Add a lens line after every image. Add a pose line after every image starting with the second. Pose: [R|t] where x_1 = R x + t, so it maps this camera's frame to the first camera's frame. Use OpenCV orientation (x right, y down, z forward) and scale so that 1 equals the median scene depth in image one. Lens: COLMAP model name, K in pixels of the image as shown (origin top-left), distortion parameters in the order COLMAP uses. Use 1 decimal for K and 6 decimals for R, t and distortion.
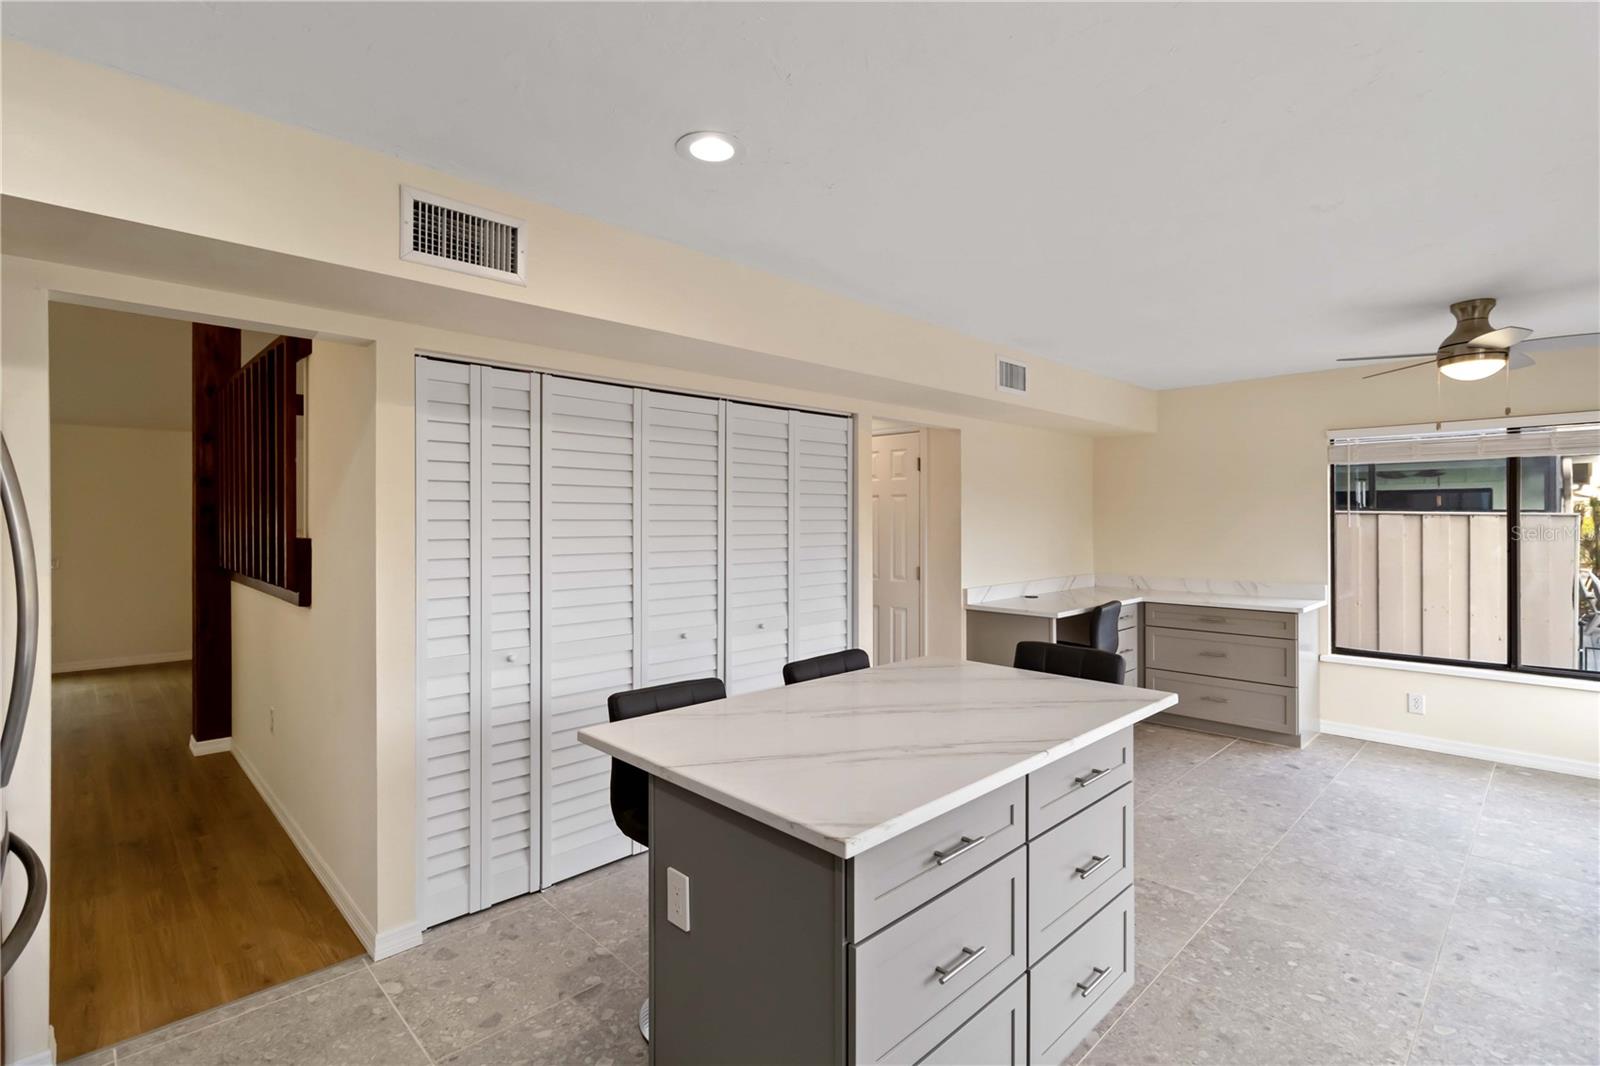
lens RADIAL K [[744.4, 0, 796.0], [0, 744.4, 516.6], [0, 0, 1]] dist [0.001603, 0.000741]
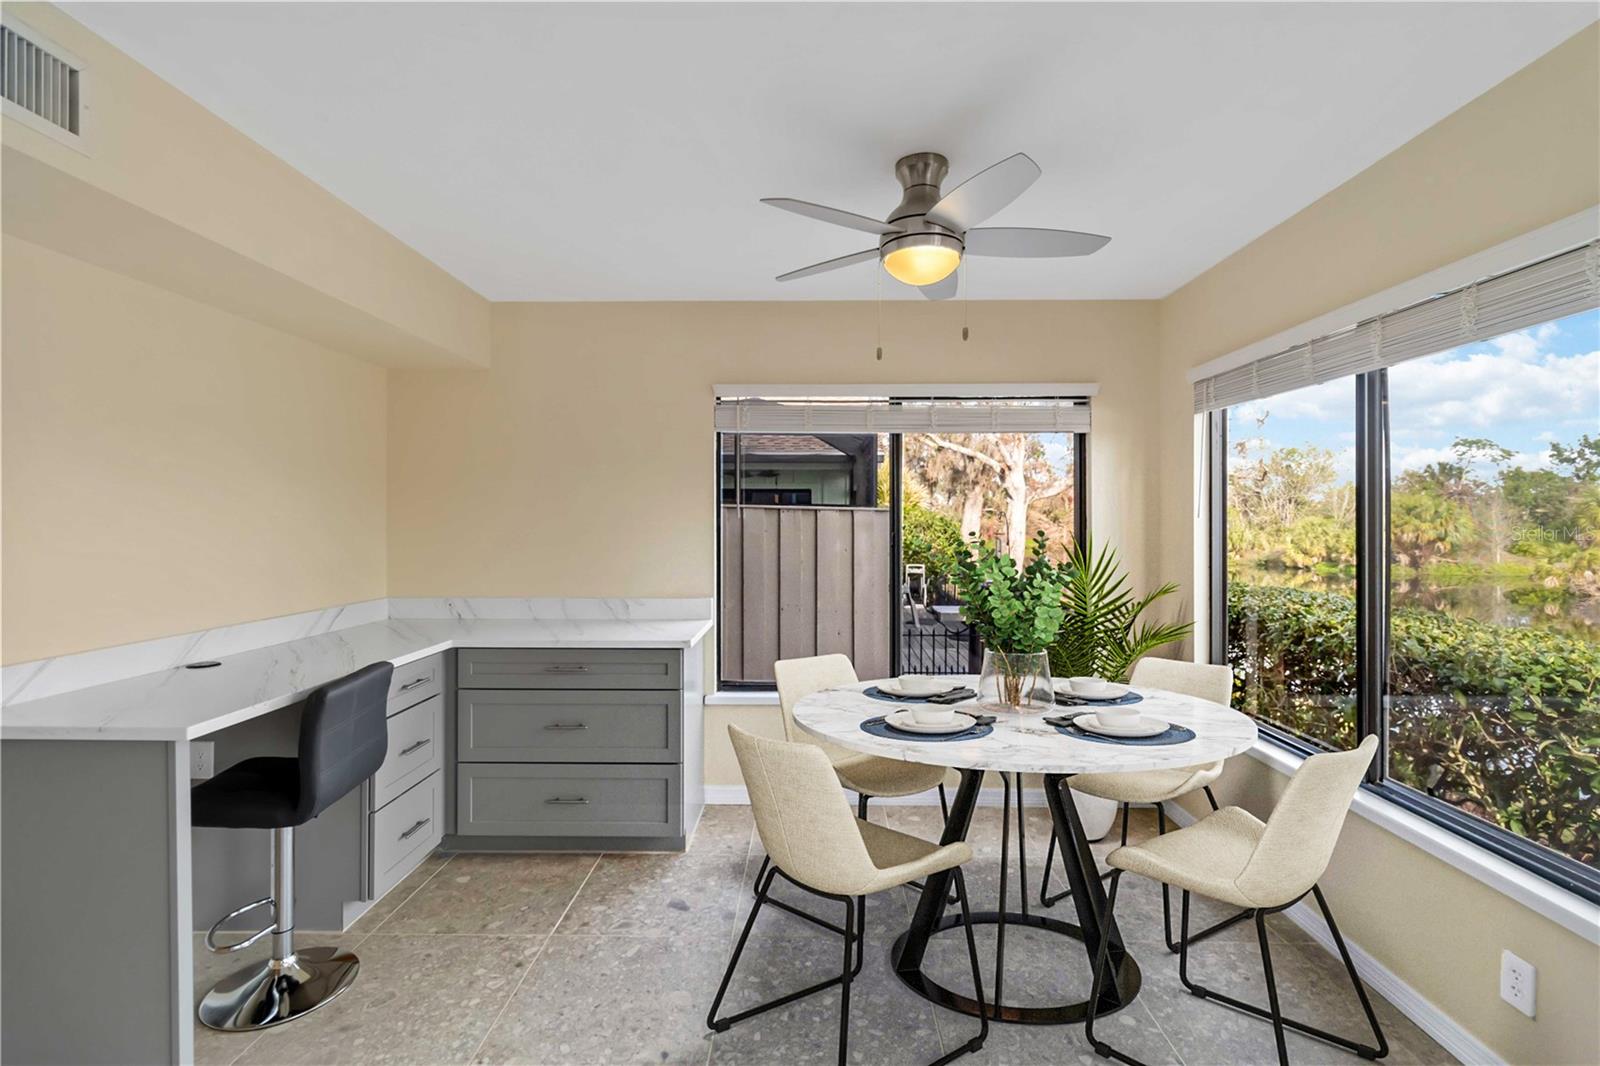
lens RADIAL K [[744.4, 0, 801.6], [0, 744.4, 516.2], [0, 0, 1]] dist [0.001603, 0.000741]
pose [[0.707819, 0.005502, 0.706372, 0.282368], [-0.002293, 0.999982, -0.005490, 0.018024], [-0.706390, 0.002266, 0.707819, 0.459341]]
